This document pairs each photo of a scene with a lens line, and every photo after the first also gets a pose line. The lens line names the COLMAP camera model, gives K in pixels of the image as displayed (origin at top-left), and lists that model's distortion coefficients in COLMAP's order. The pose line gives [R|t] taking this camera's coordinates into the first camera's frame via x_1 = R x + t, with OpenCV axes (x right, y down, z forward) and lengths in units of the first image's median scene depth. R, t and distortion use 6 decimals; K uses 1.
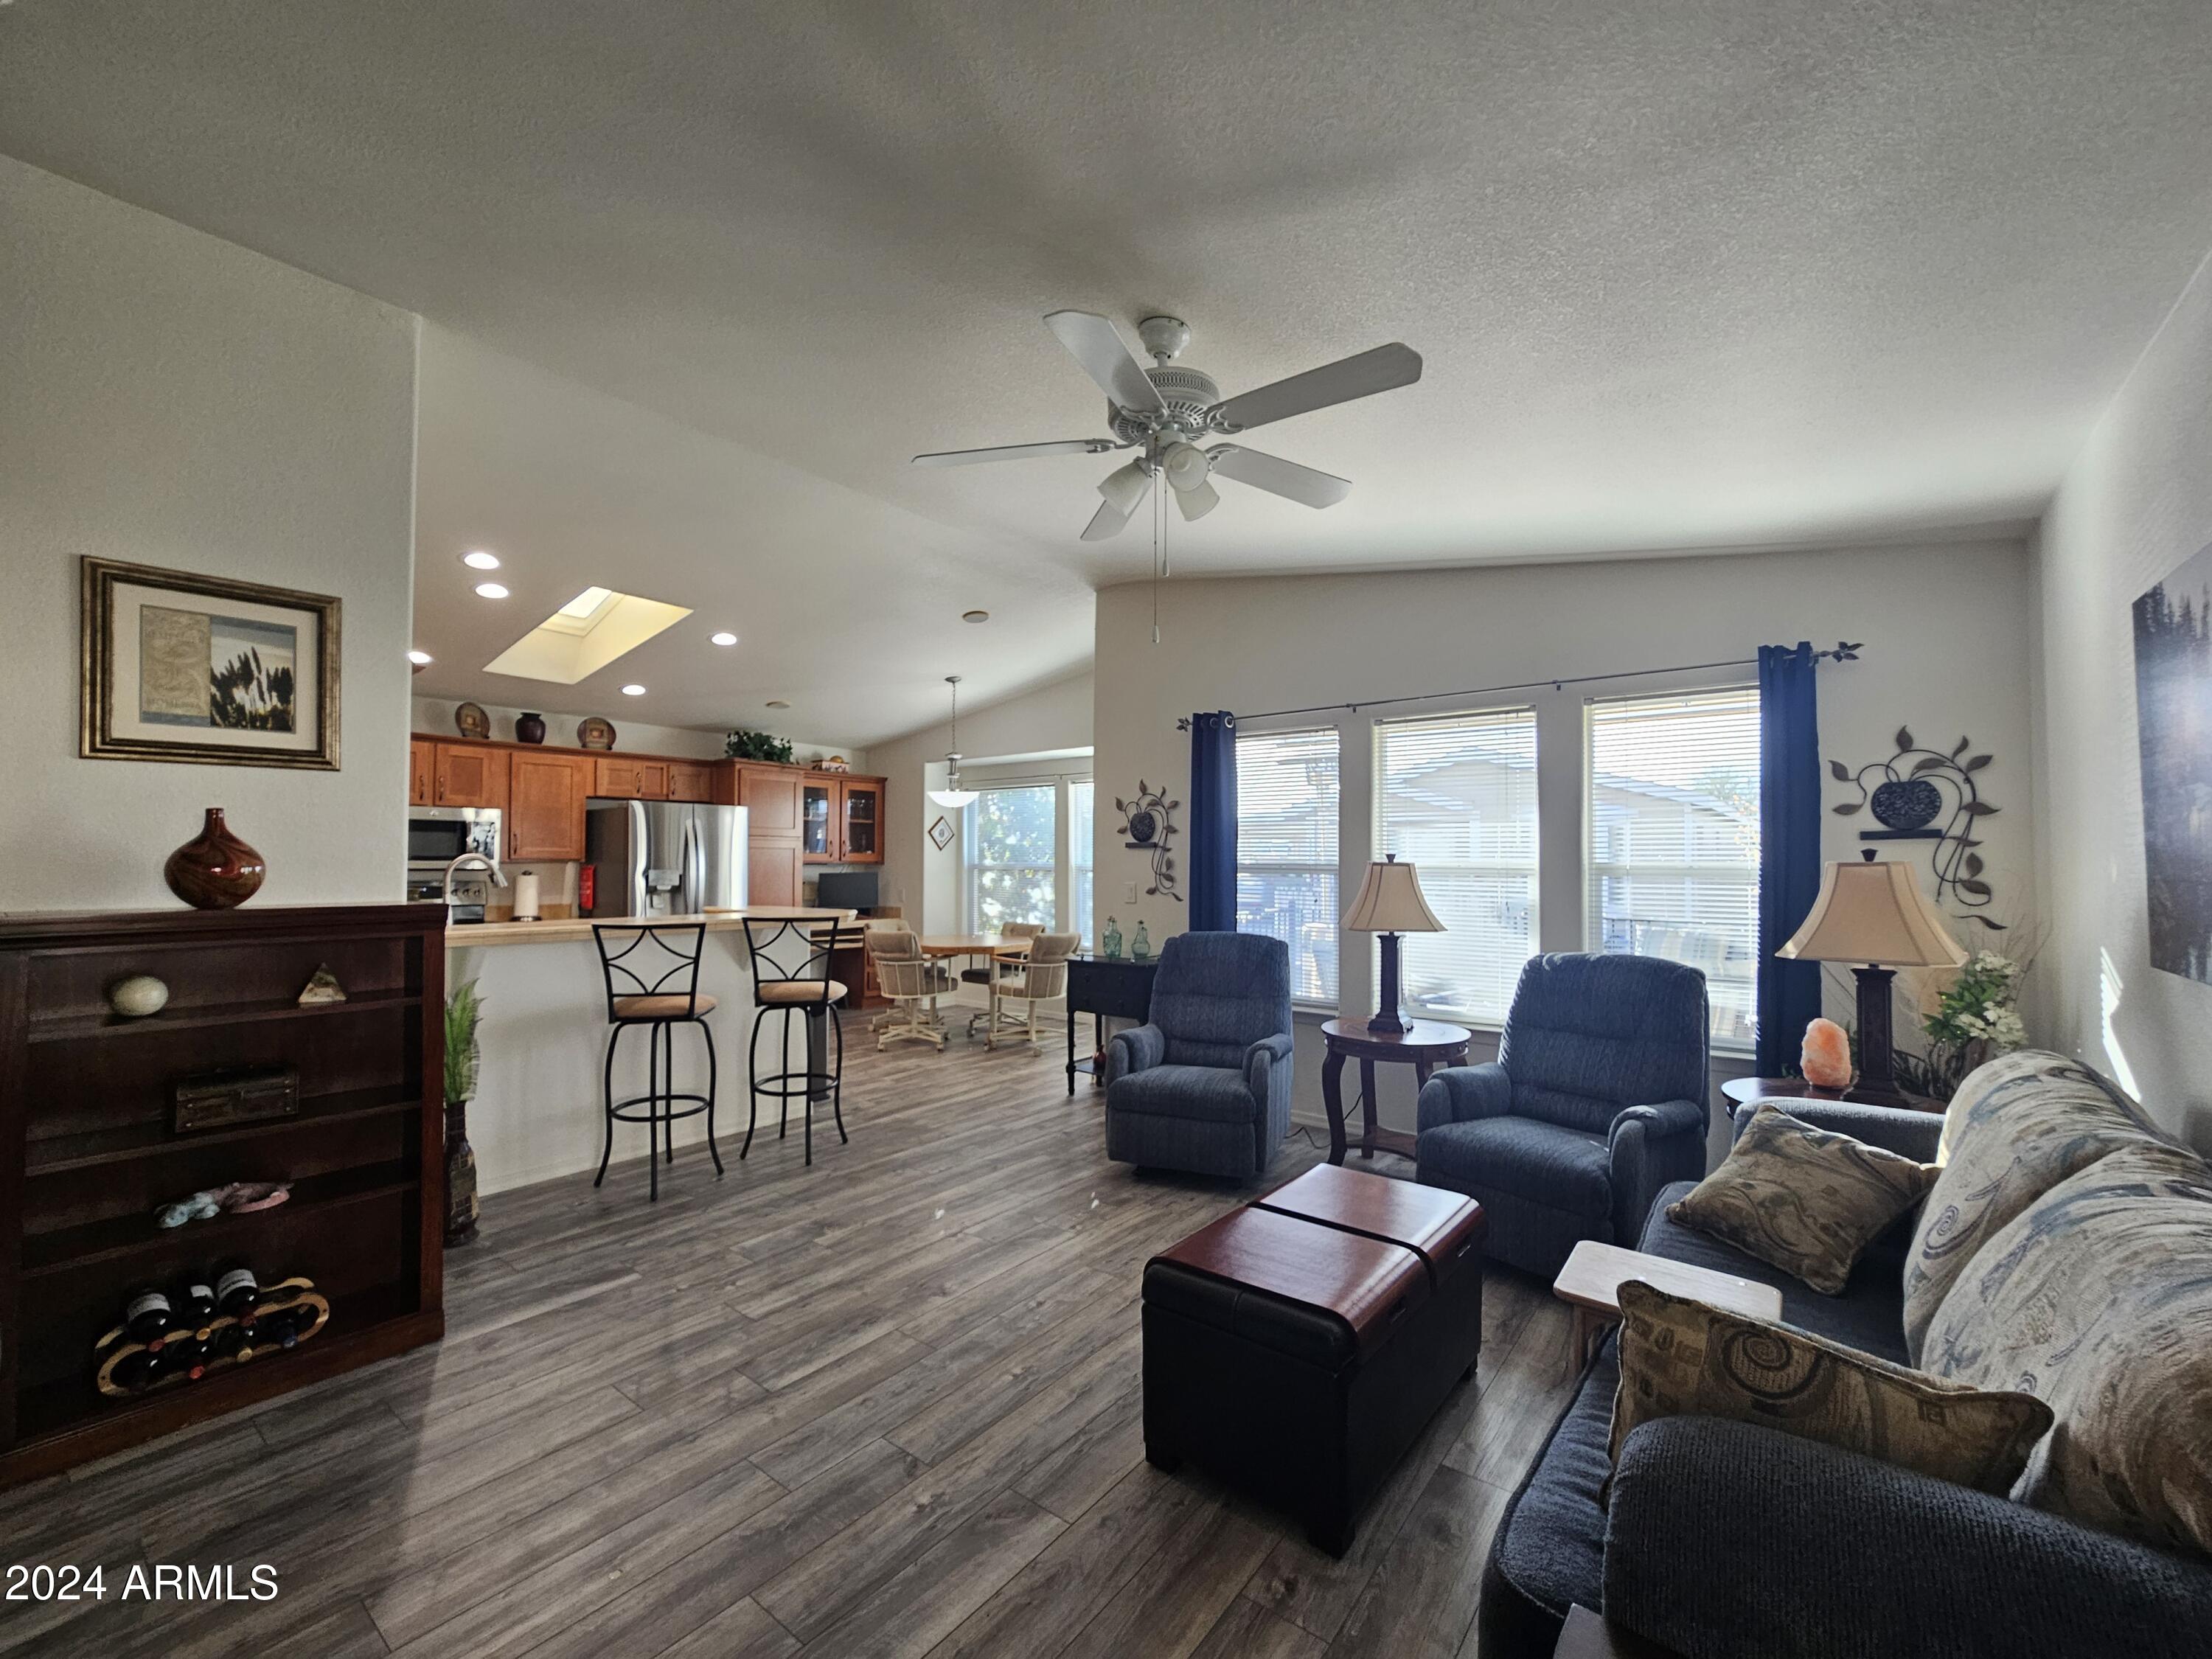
lens RADIAL K [[907.3, 0, 1104.6], [0, 907.3, 844.5], [0, 0, 1]] dist [-0.000264, -0.000284]
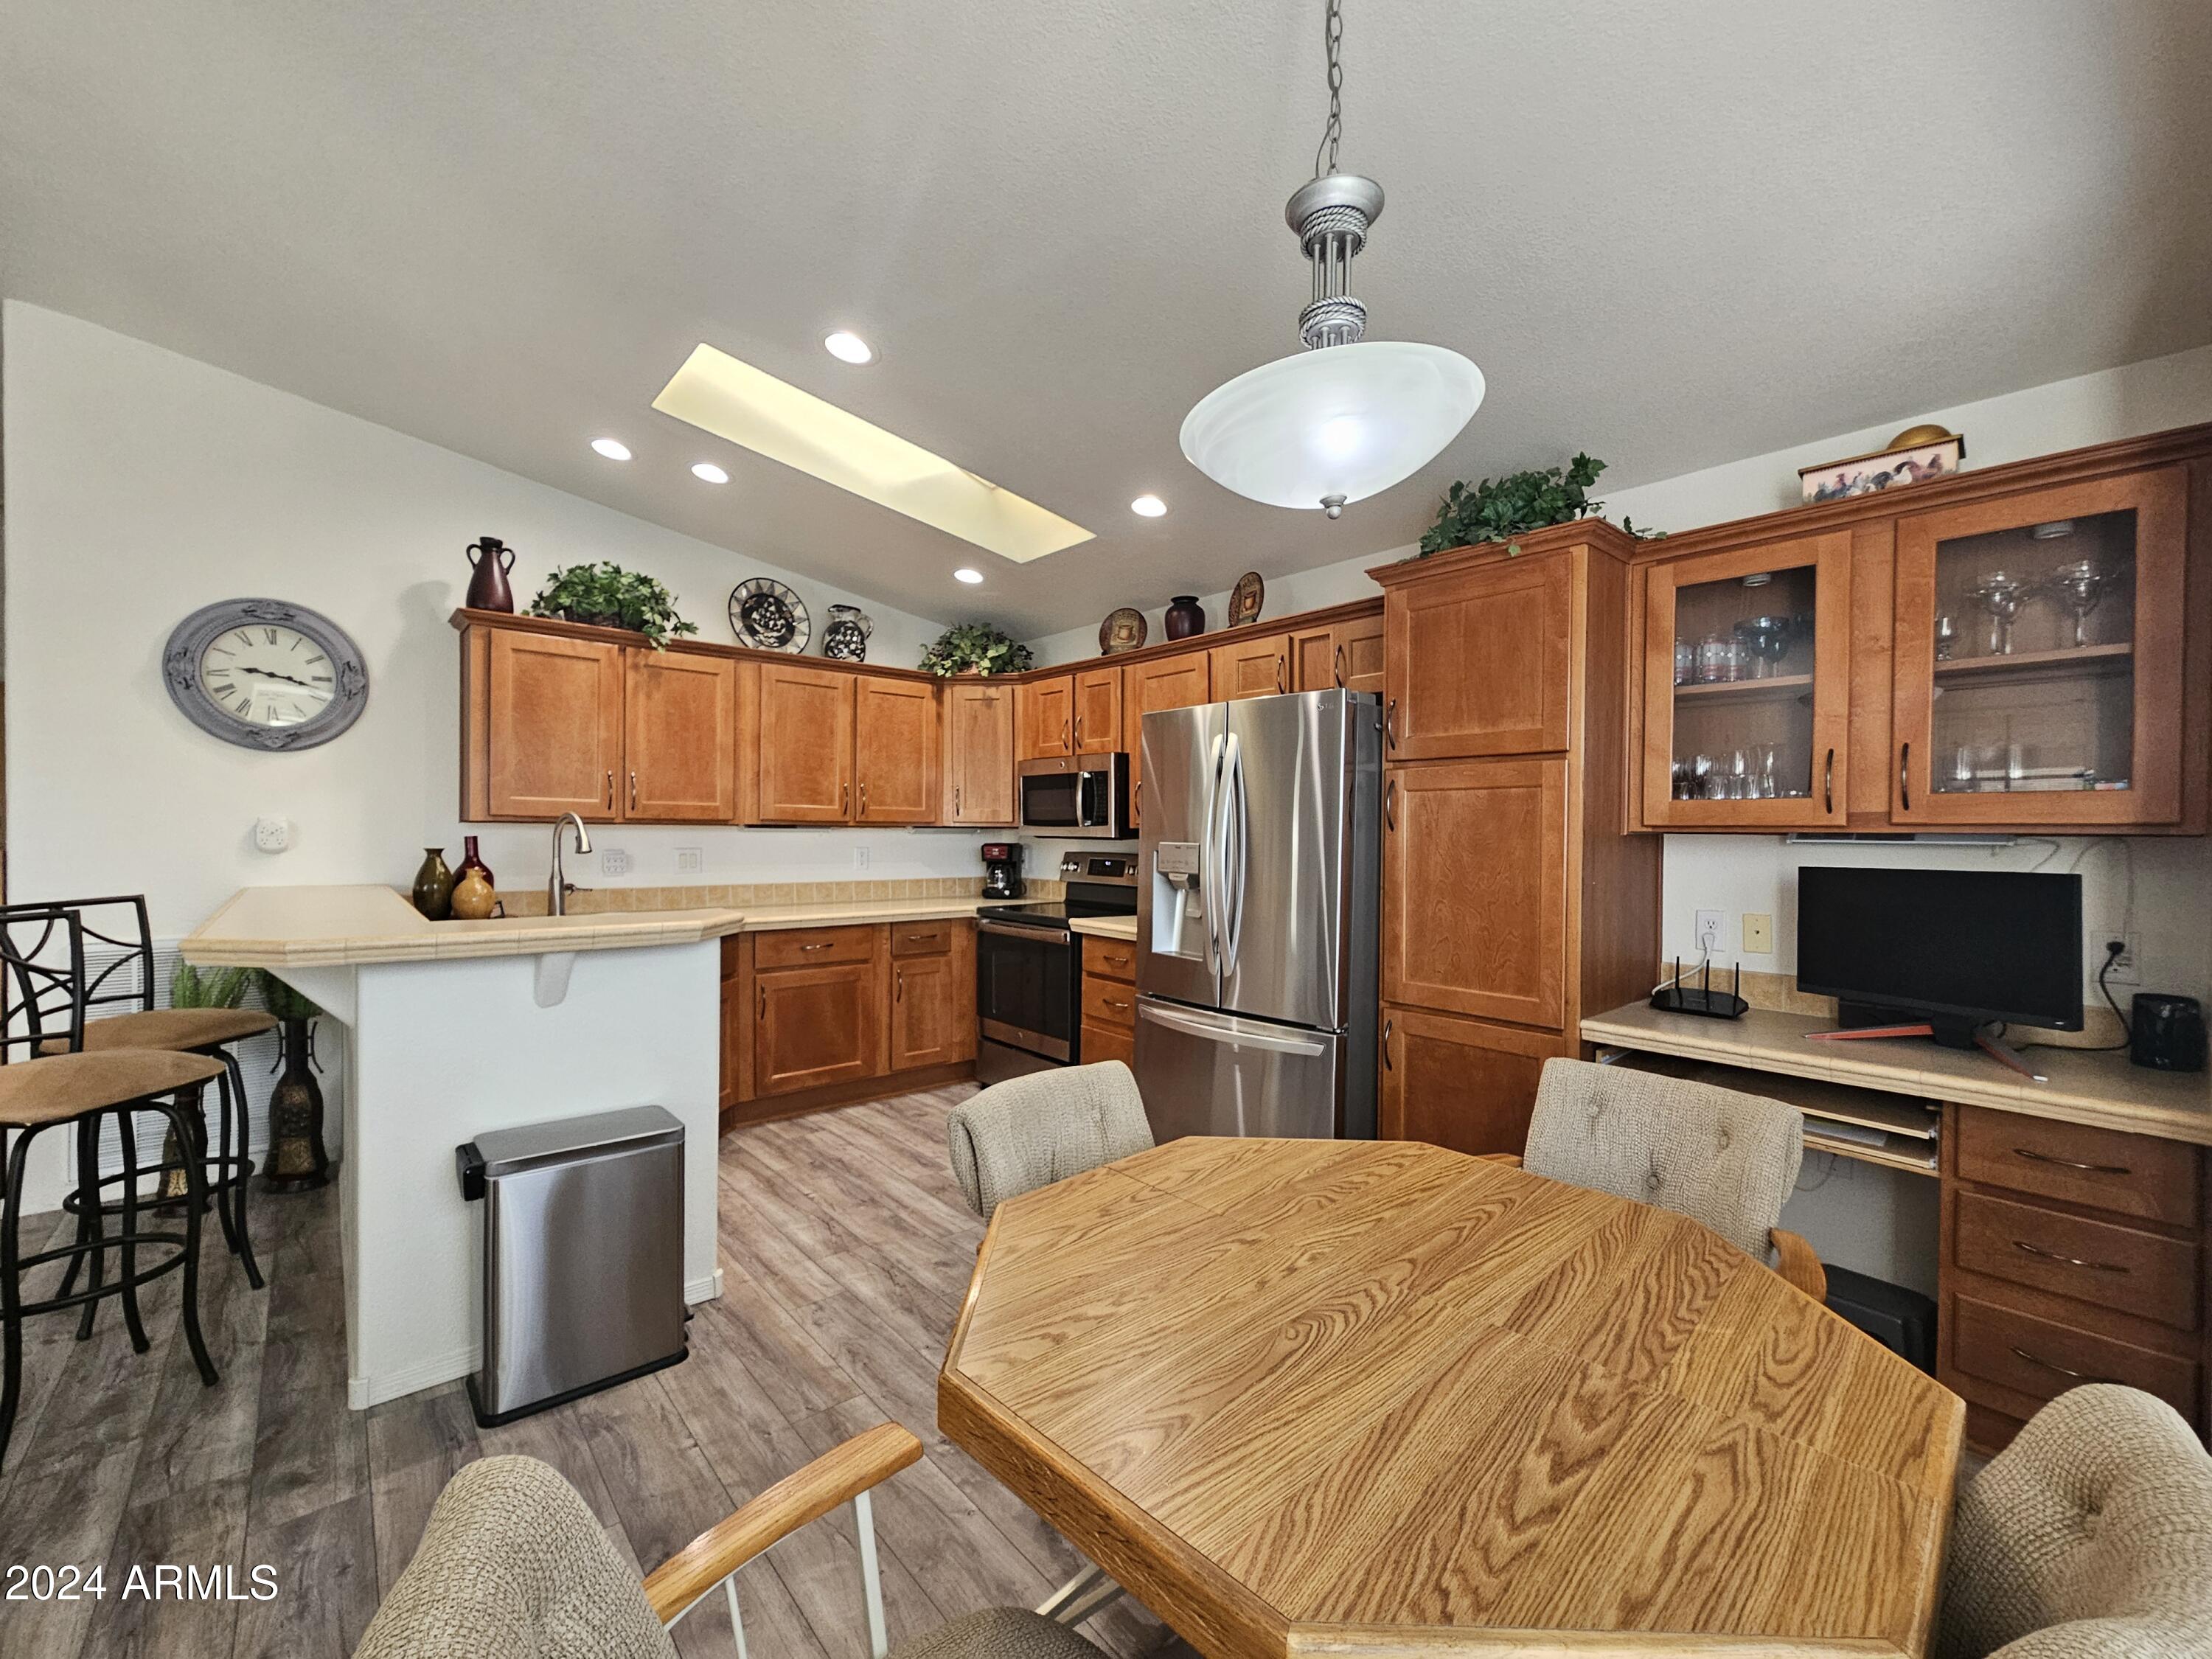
lens RADIAL K [[908.6, 0, 1105.2], [0, 908.6, 844.9], [0, 0, 1]] dist [-0.000798, 0.000189]
pose [[-0.191656, 0.008609, -0.981424, 0.014897], [0.010055, 0.999926, 0.006808, 0.025661], [0.981411, -0.008564, -0.191728, 1.045038]]
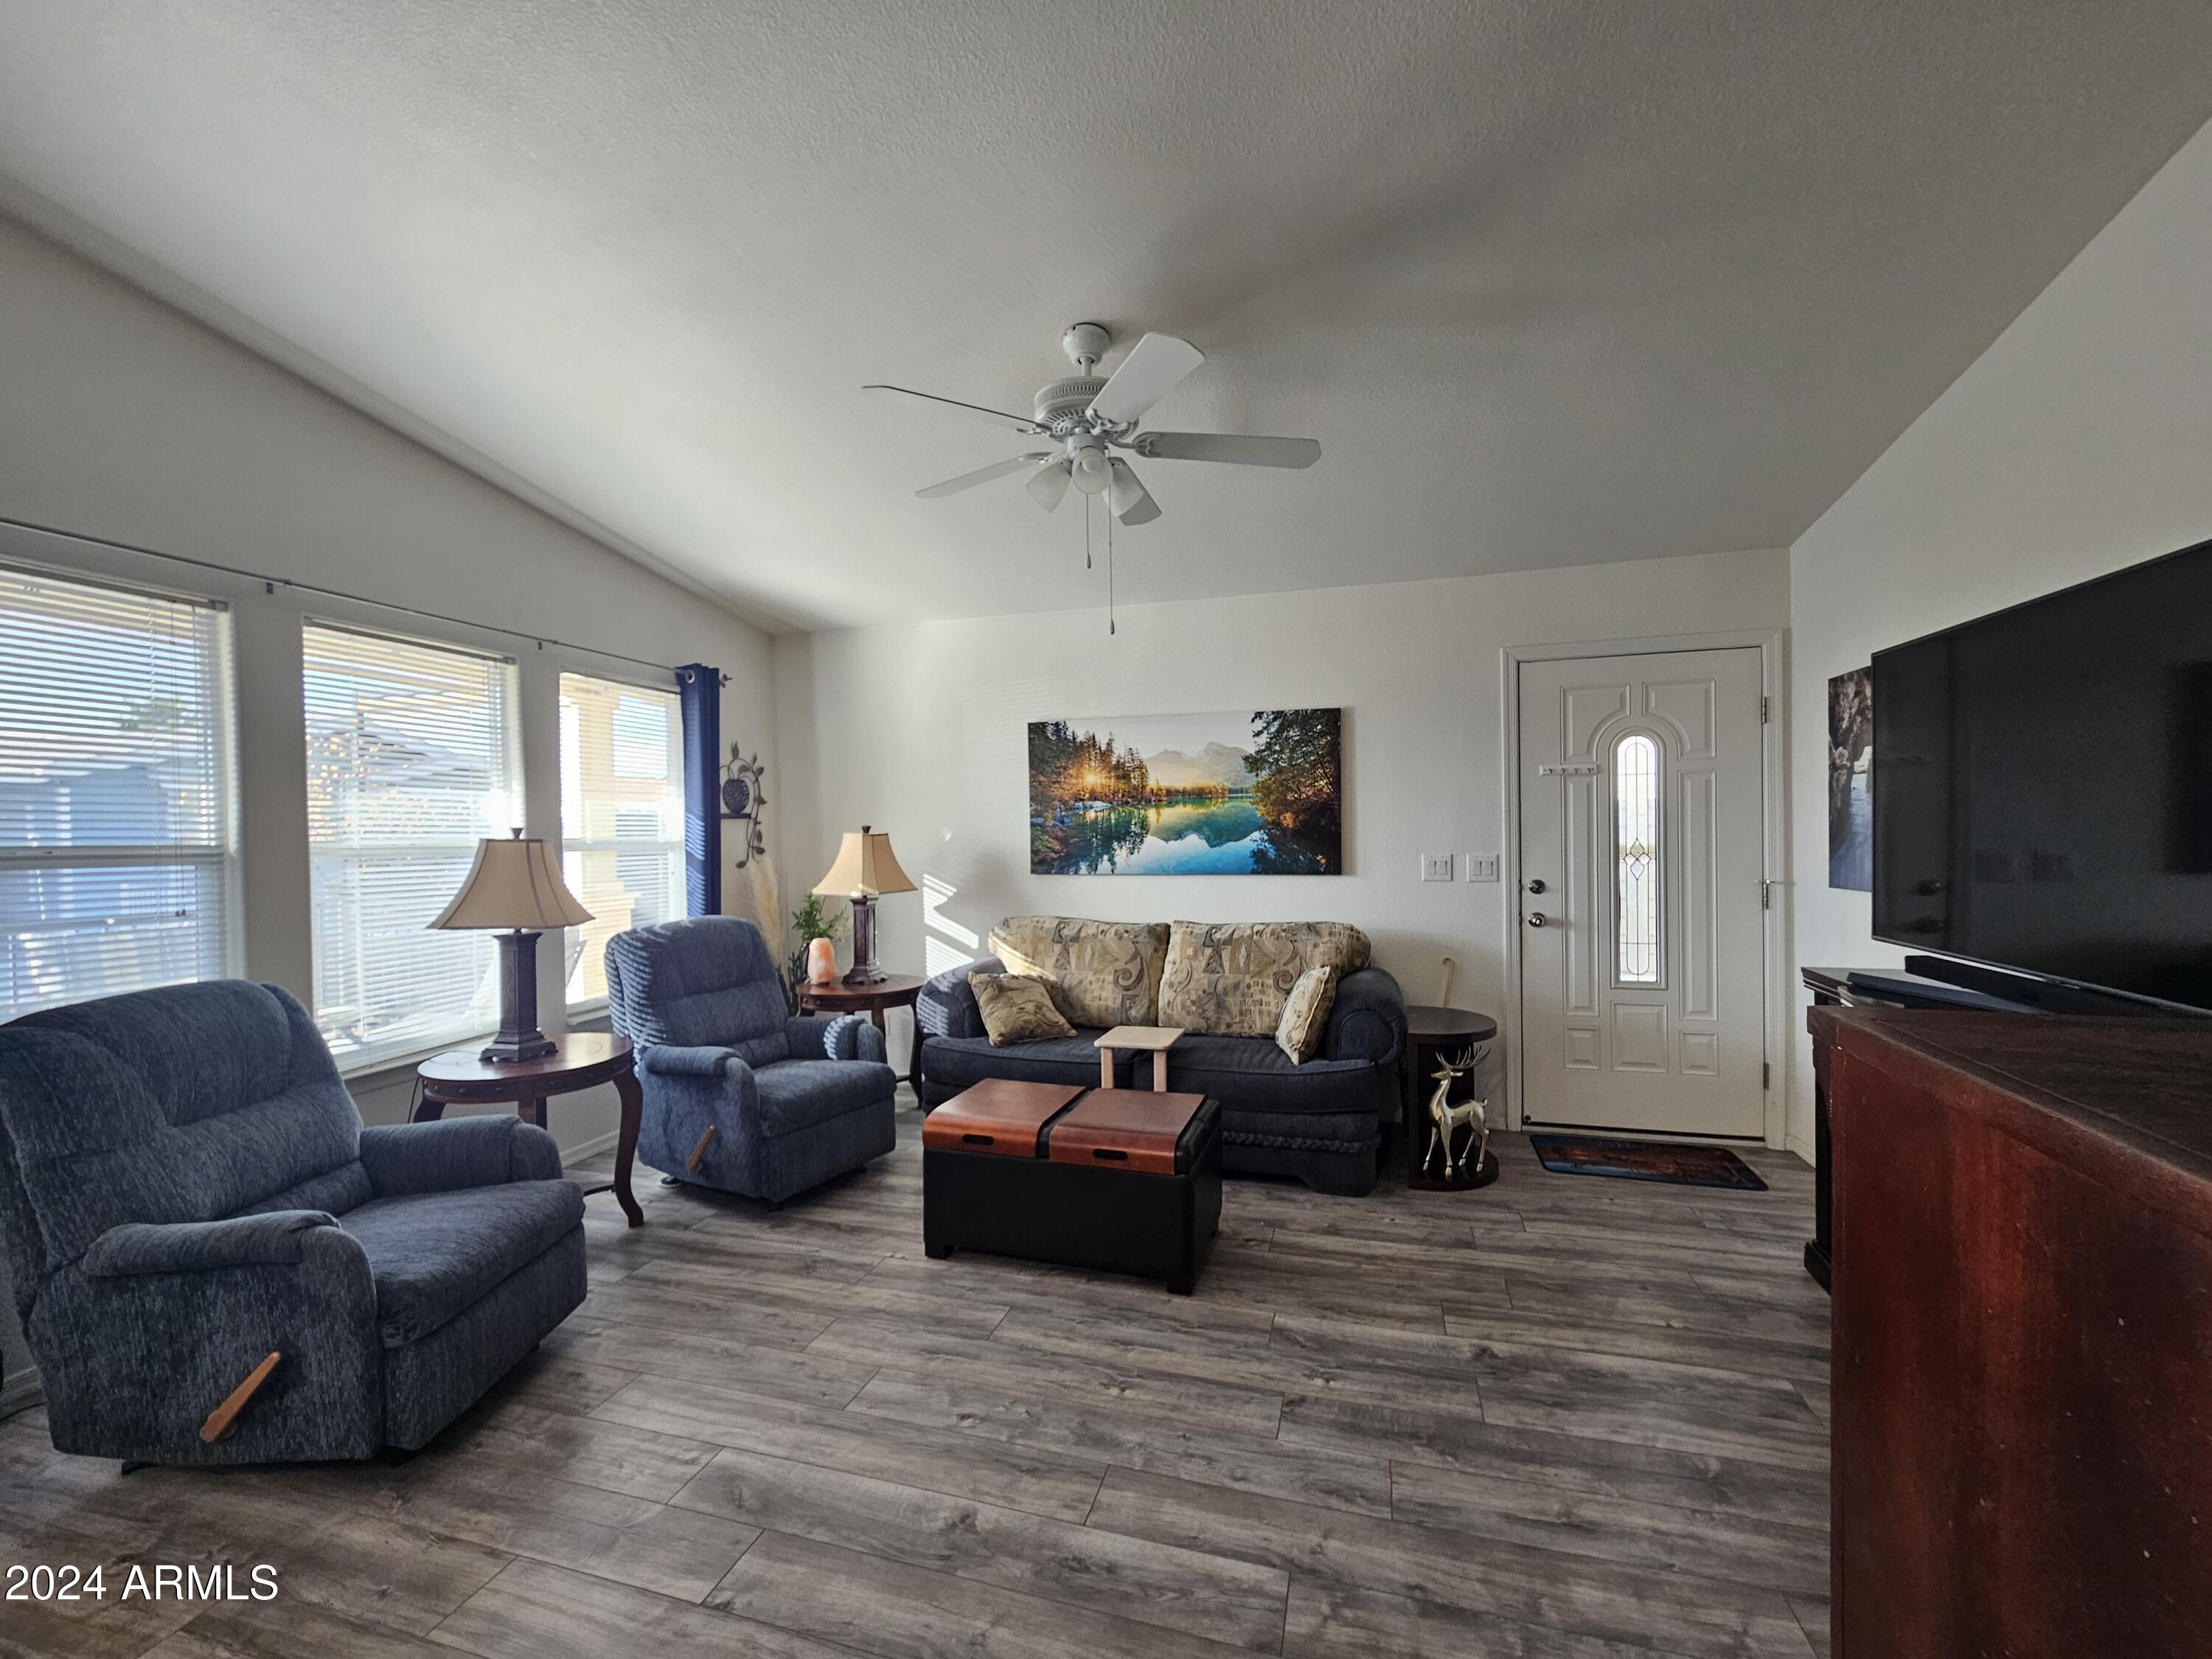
lens RADIAL K [[912.0, 0, 1106.2], [0, 912.0, 845.9], [0, 0, 1]] dist [0.000920, 0.000300]
pose [[-0.364511, -0.011379, 0.931130, -0.342814], [-0.006161, 0.999933, 0.009808, 0.009448], [-0.931179, -0.002161, -0.364556, 0.490685]]
